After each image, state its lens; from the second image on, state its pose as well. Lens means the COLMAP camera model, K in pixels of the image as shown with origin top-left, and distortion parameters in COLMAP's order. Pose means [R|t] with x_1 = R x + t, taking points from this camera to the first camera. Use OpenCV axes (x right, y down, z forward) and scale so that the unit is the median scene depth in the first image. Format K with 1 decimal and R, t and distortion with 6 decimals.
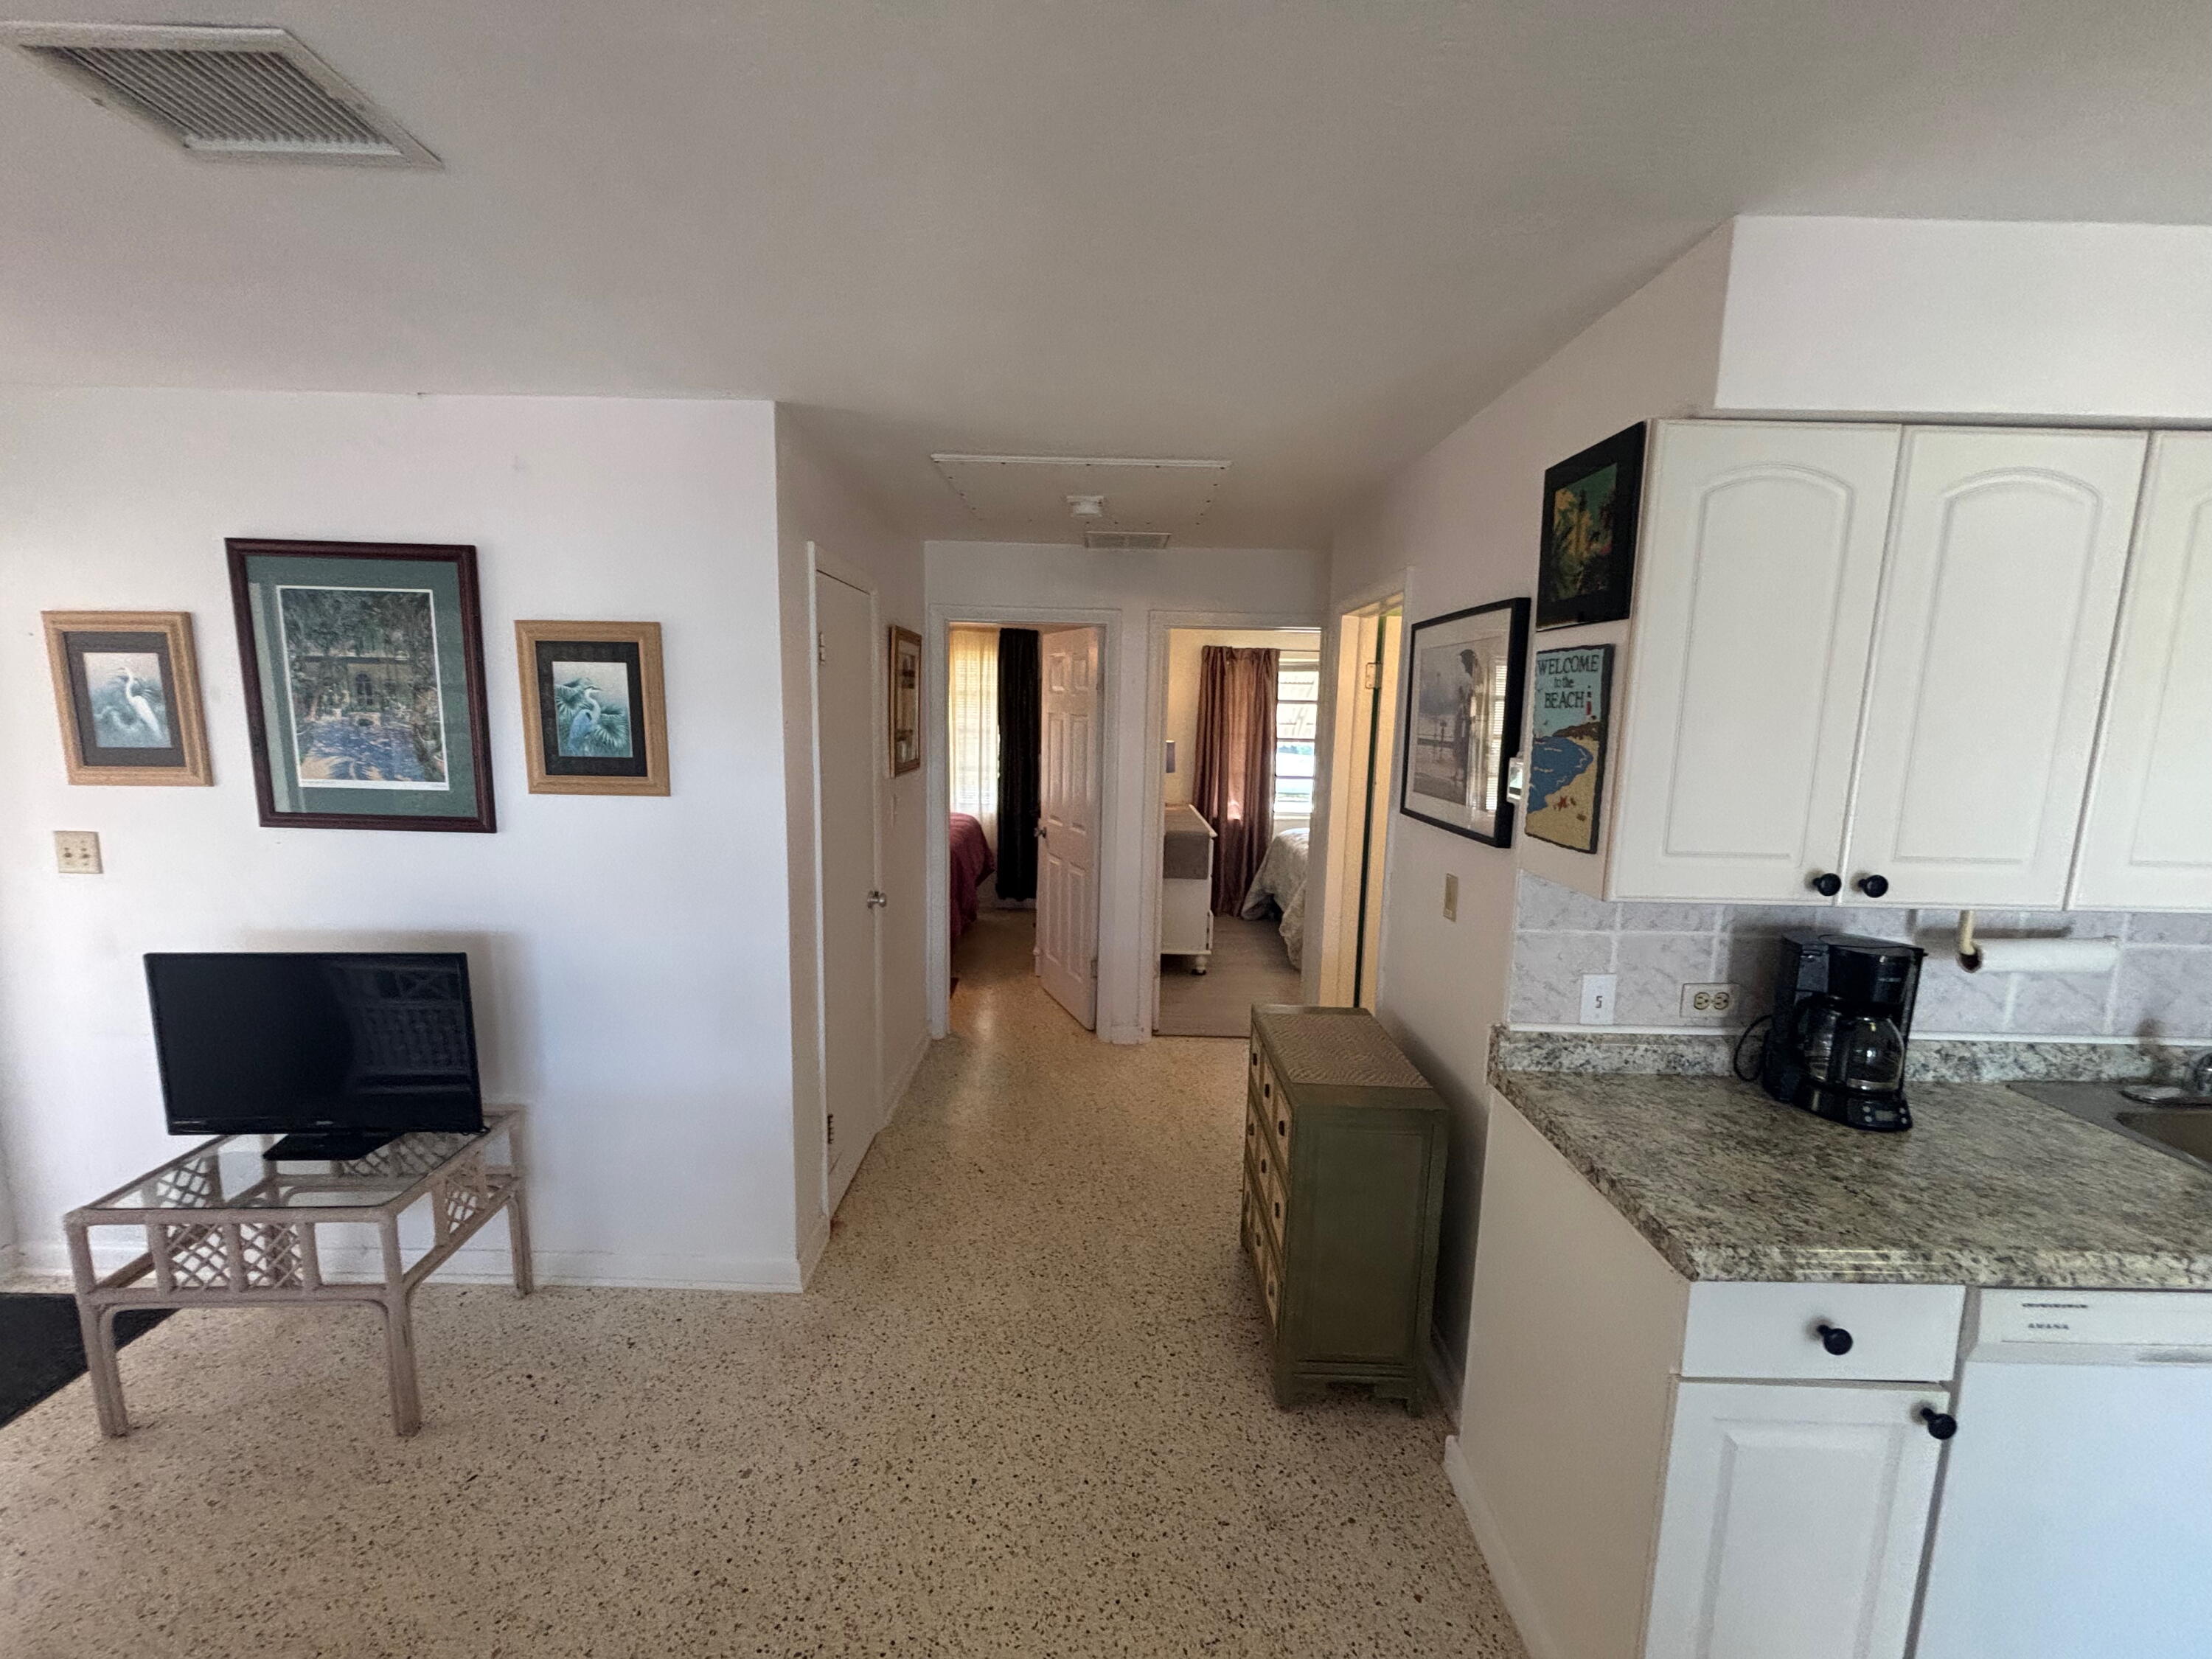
lens RADIAL K [[902.0, 0, 1095.0], [0, 902.0, 830.4], [0, 0, 1]] dist [0.000552, 0.000059]
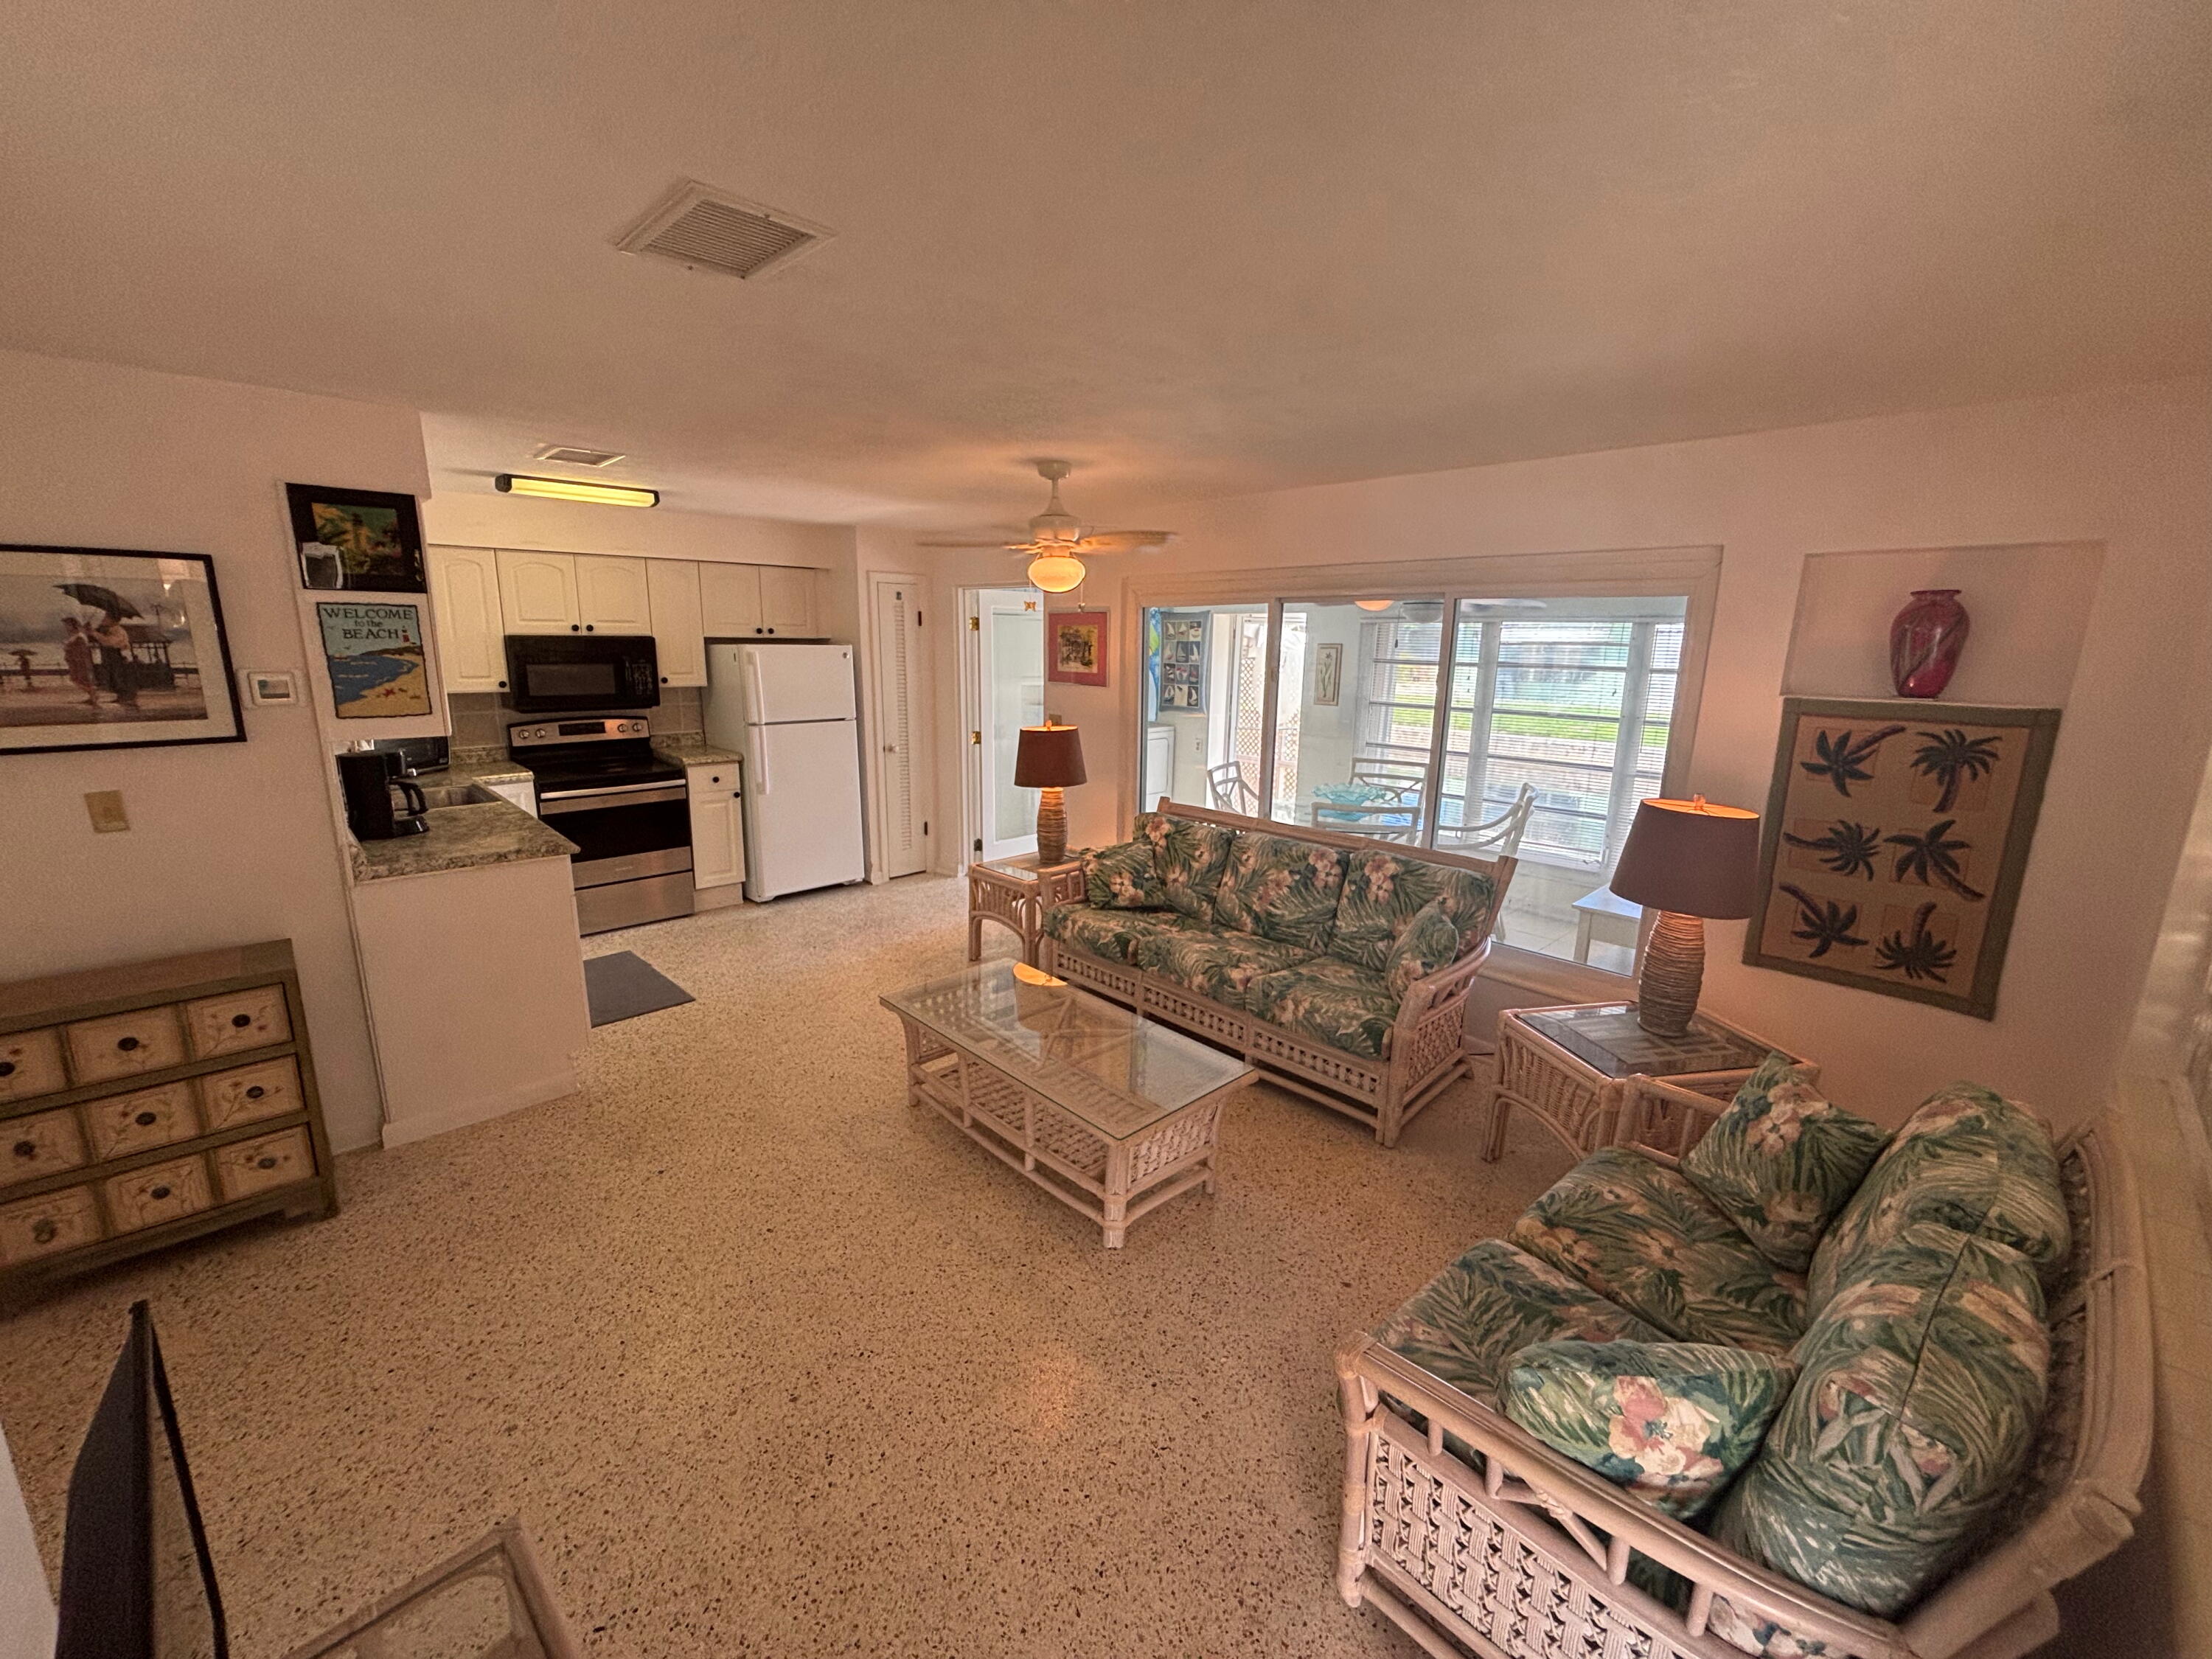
lens RADIAL K [[902.0, 0, 1095.0], [0, 902.0, 830.4], [0, 0, 1]] dist [0.000552, 0.000059]
pose [[-0.693309, -0.185455, 0.696368, -1.562928], [0.071414, 0.943881, 0.322472, -0.224215], [-0.717093, 0.273303, -0.641157, 1.100317]]
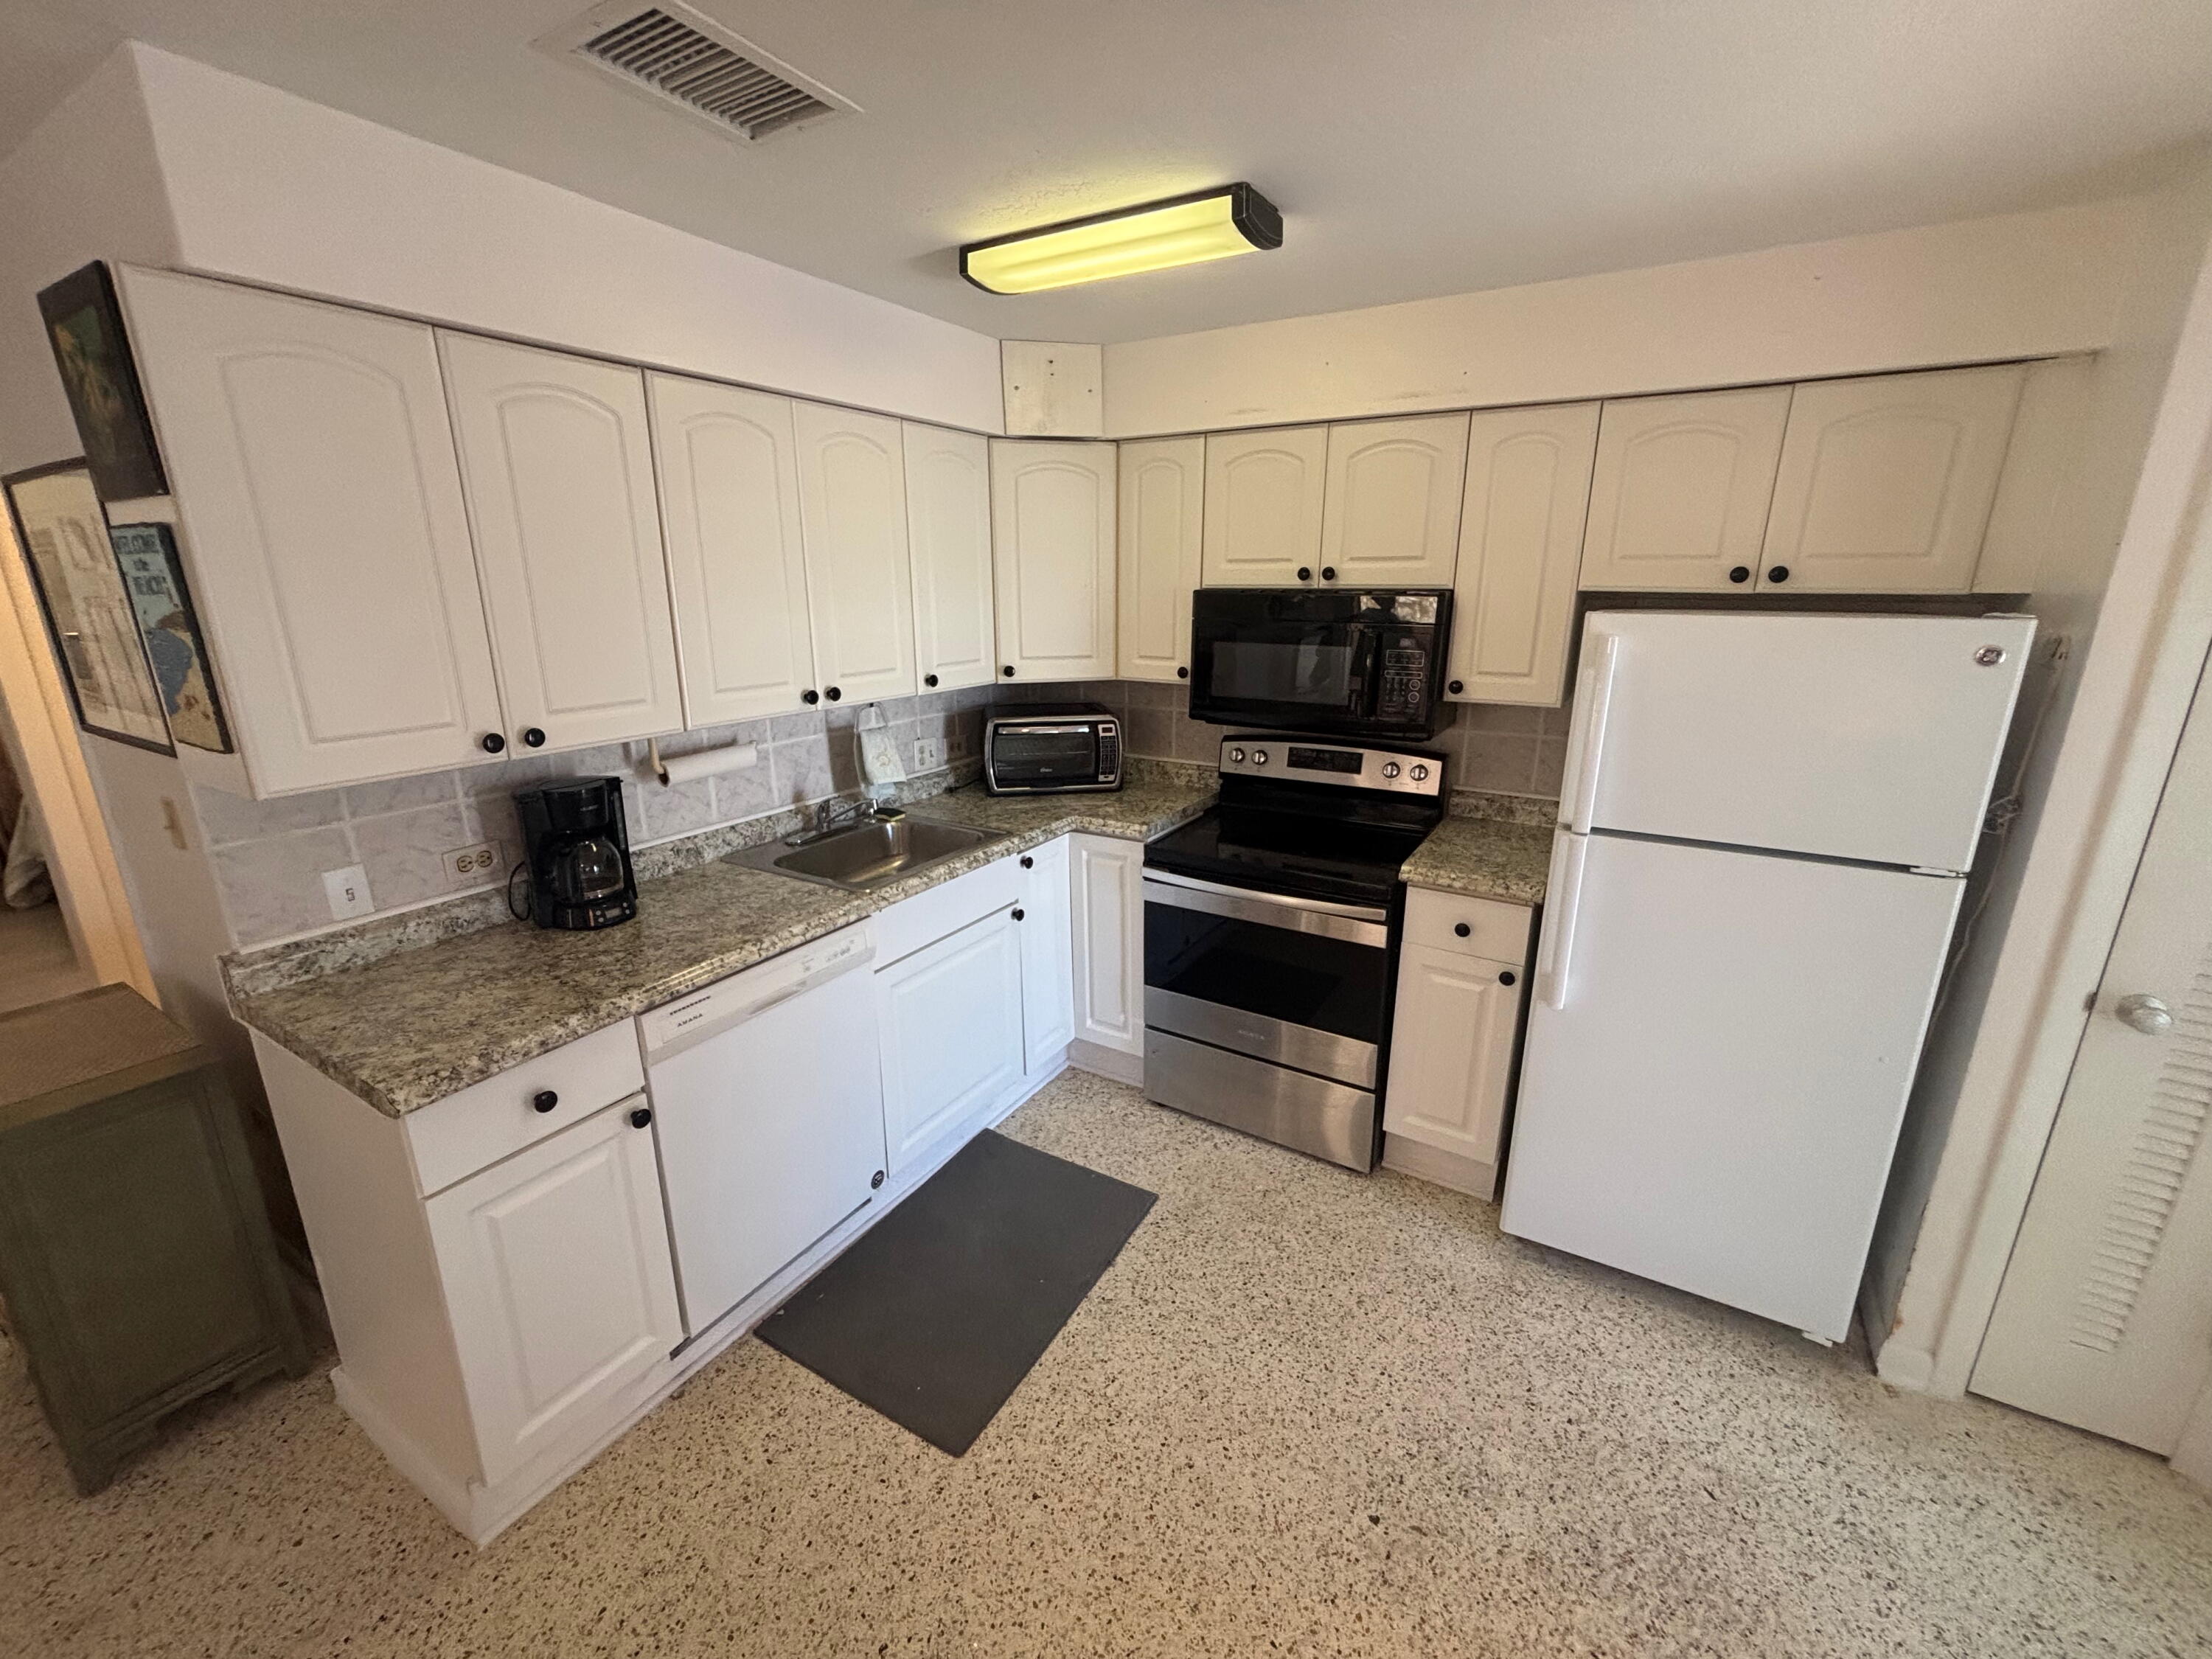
lens RADIAL K [[902.0, 0, 1095.0], [0, 902.0, 830.4], [0, 0, 1]] dist [0.000552, 0.000059]
pose [[0.509073, -0.253633, 0.822506, 0.180272], [0.132403, 0.967300, 0.216335, 0.016103], [-0.850479, -0.001228, 0.526007, -0.218399]]
